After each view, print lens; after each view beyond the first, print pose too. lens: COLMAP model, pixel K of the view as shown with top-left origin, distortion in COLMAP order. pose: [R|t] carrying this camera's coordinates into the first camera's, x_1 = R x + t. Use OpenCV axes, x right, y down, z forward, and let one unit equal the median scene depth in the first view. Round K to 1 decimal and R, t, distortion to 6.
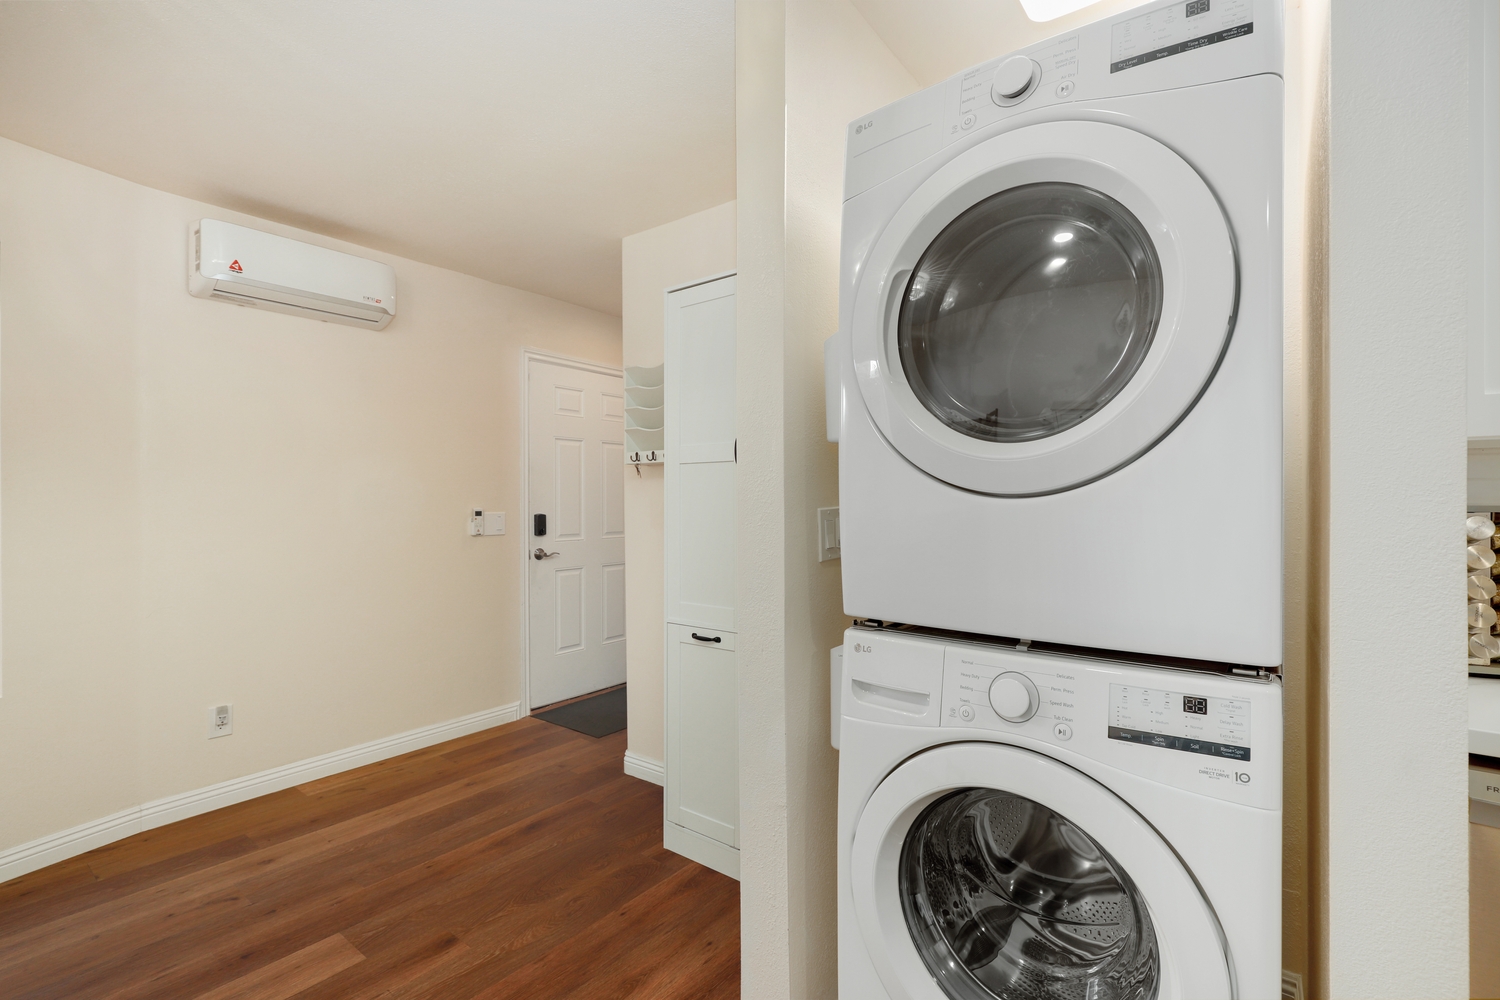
lens RADIAL K [[672.8, 0, 755.2], [0, 672.8, 500.3], [0, 0, 1]] dist [0.000620, 0.000047]
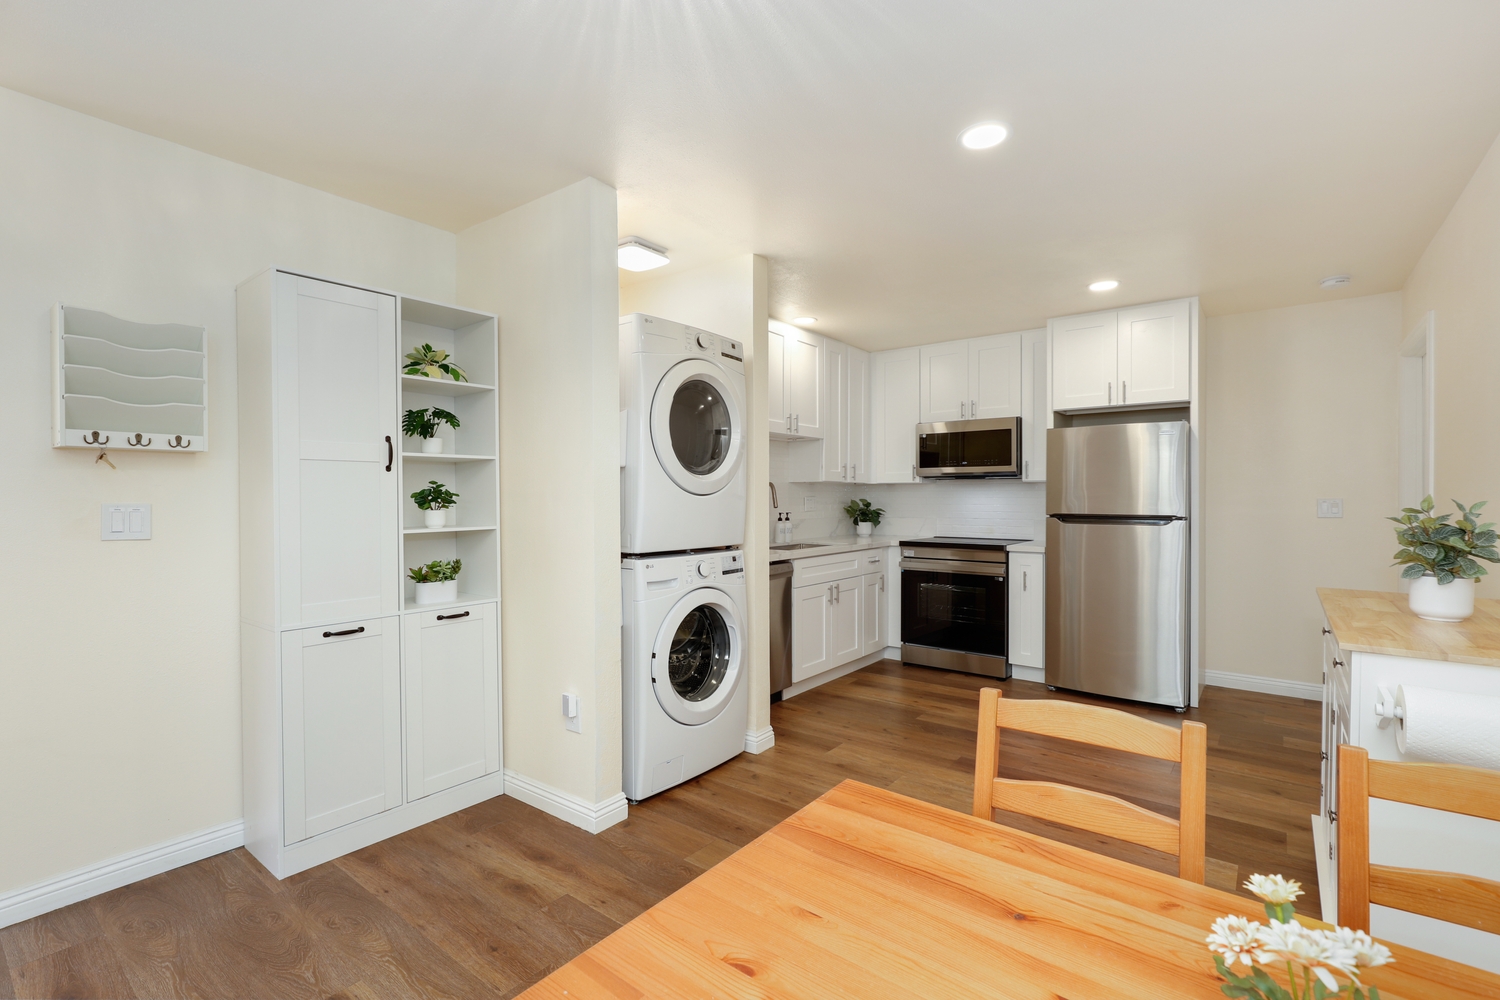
lens RADIAL K [[672.8, 0, 755.2], [0, 672.8, 500.3], [0, 0, 1]] dist [0.000620, 0.000047]
pose [[0.004198, -0.003821, 0.999984, -1.397022], [0.005110, 0.999980, 0.003800, 0.003976], [-0.999978, 0.005094, 0.004218, 0.468662]]
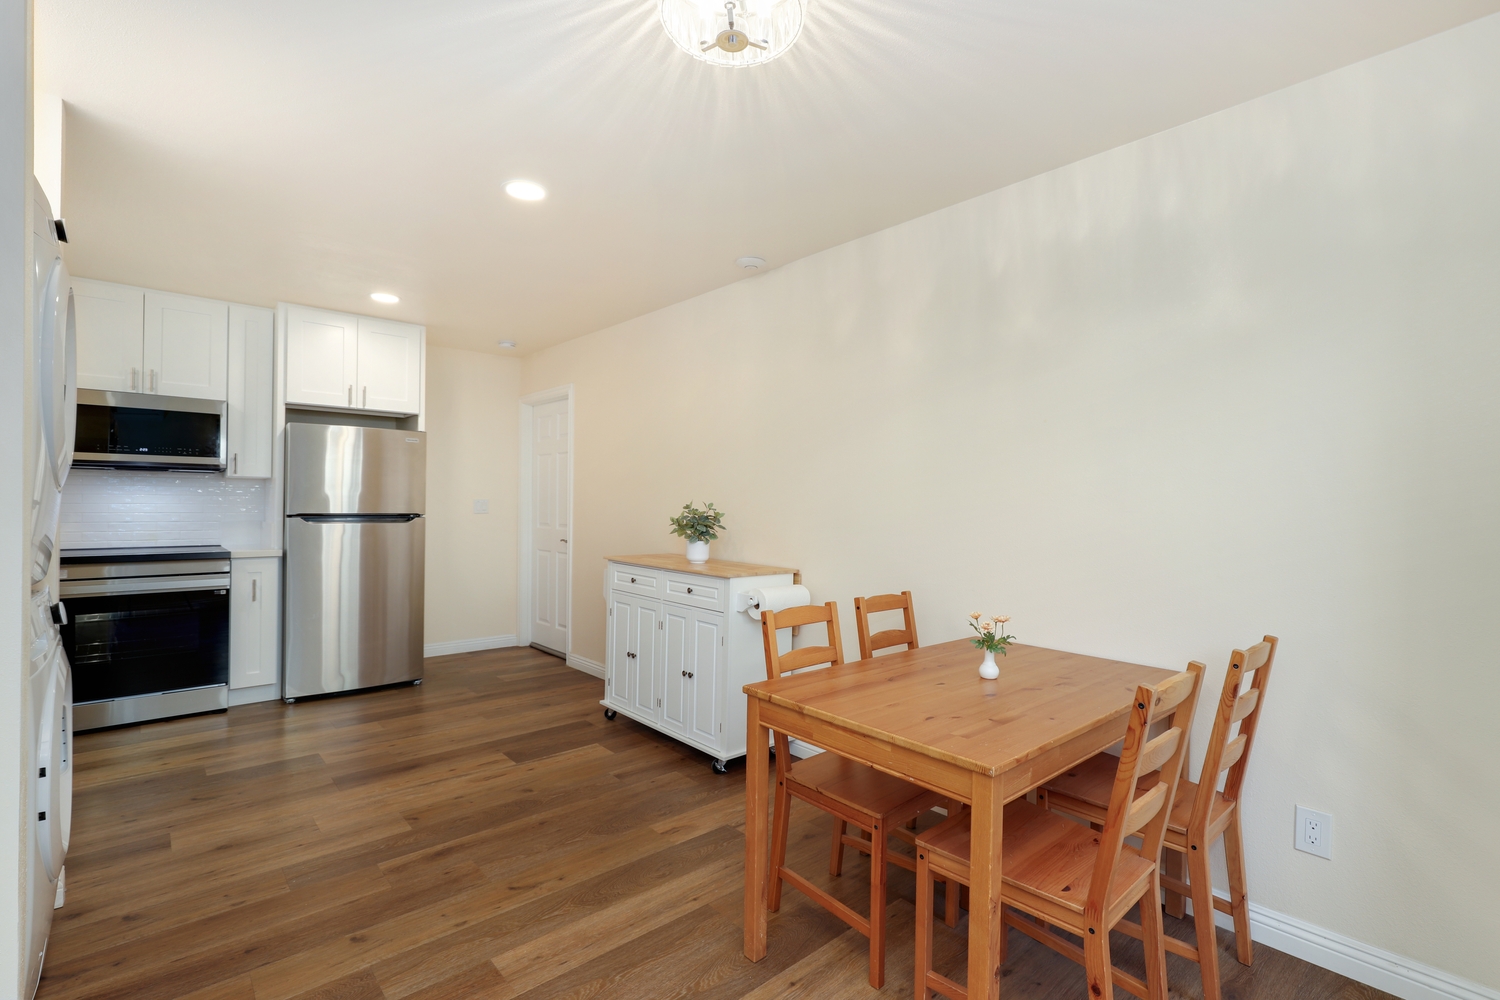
lens RADIAL K [[694.5, 0, 755.5], [0, 694.5, 496.9], [0, 0, 1]] dist [0.000199, 0.000234]
pose [[-0.982673, -0.007706, 0.185187, -0.939310], [-0.008317, 0.999962, -0.002522, 0.003112], [-0.185161, -0.004019, -0.982700, 1.400407]]
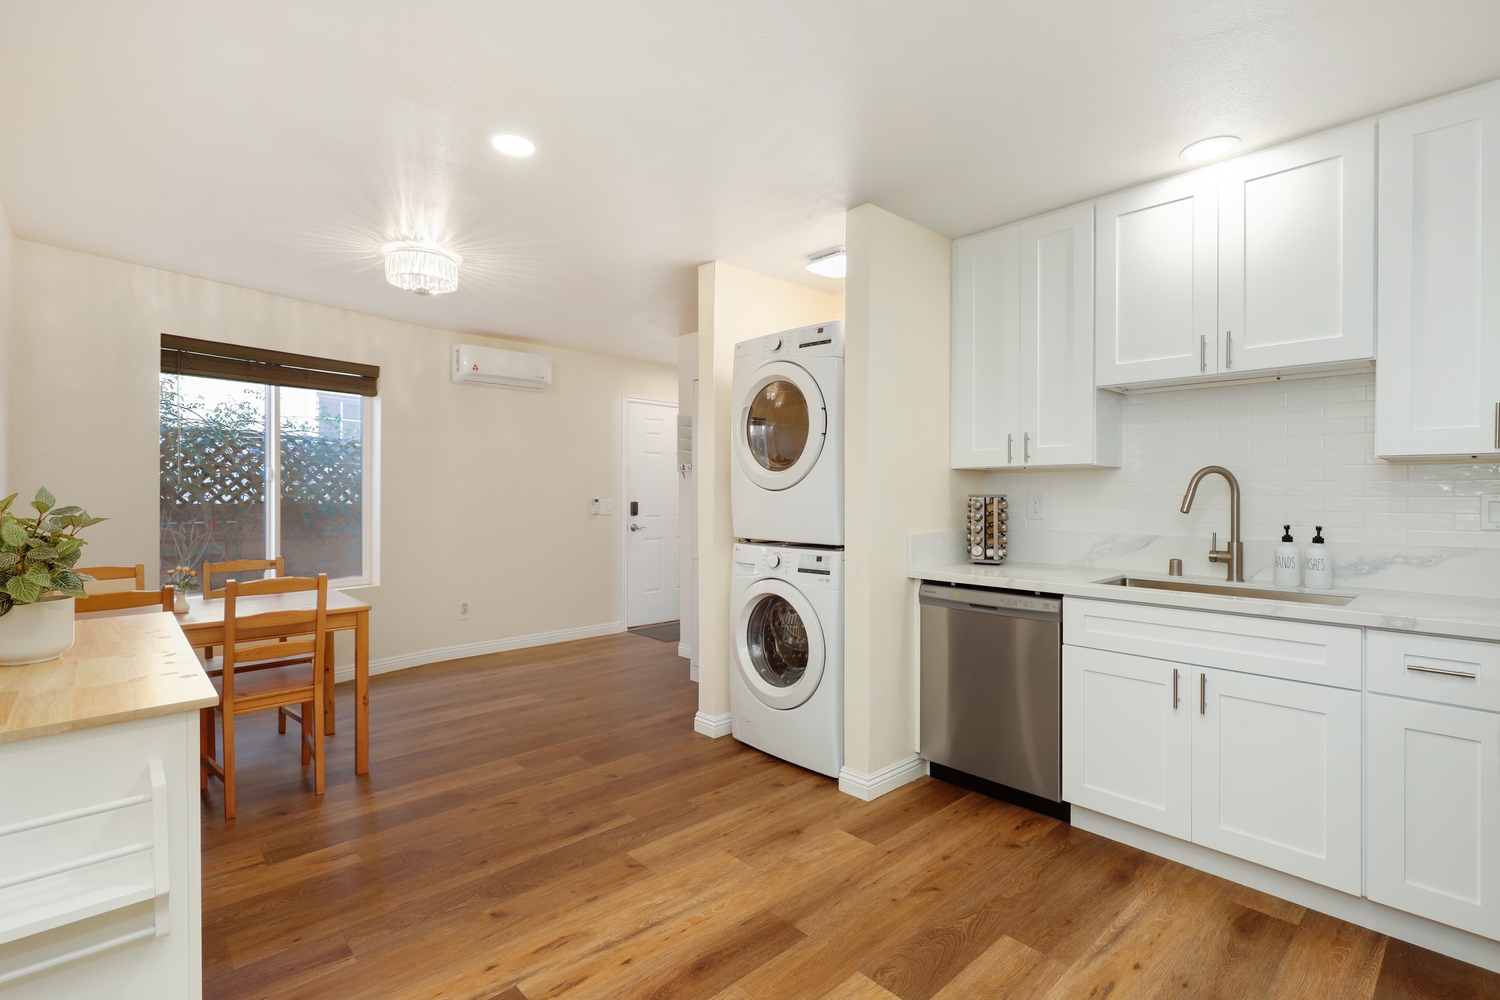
lens RADIAL K [[686.3, 0, 757.9], [0, 686.3, 491.7], [0, 0, 1]] dist [-0.004452, -0.000713]
pose [[0.987231, 0.004020, -0.159245, 0.464494], [-0.004929, 0.999974, -0.005314, 0.009570], [0.159220, 0.006031, 0.987225, -1.123273]]
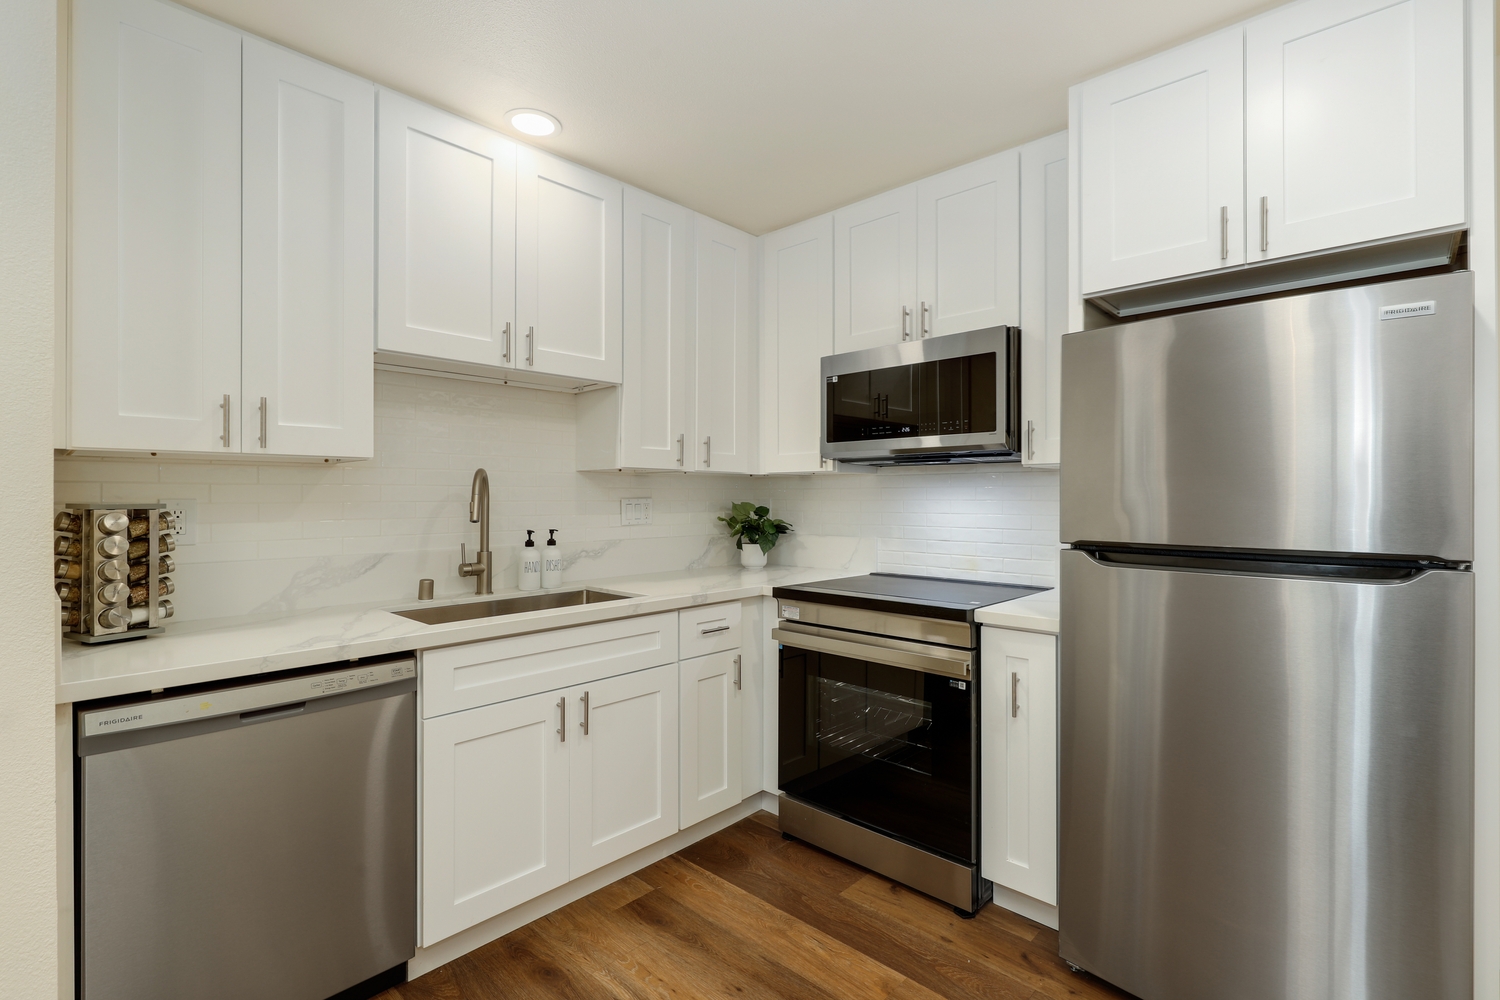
lens RADIAL K [[694.5, 0, 755.5], [0, 694.5, 496.9], [0, 0, 1]] dist [0.000199, 0.000234]
pose [[0.095301, 0.001614, 0.995447, -0.063213], [0.004722, 0.999987, -0.002074, 0.001538], [-0.995437, 0.004898, 0.095292, -0.204260]]
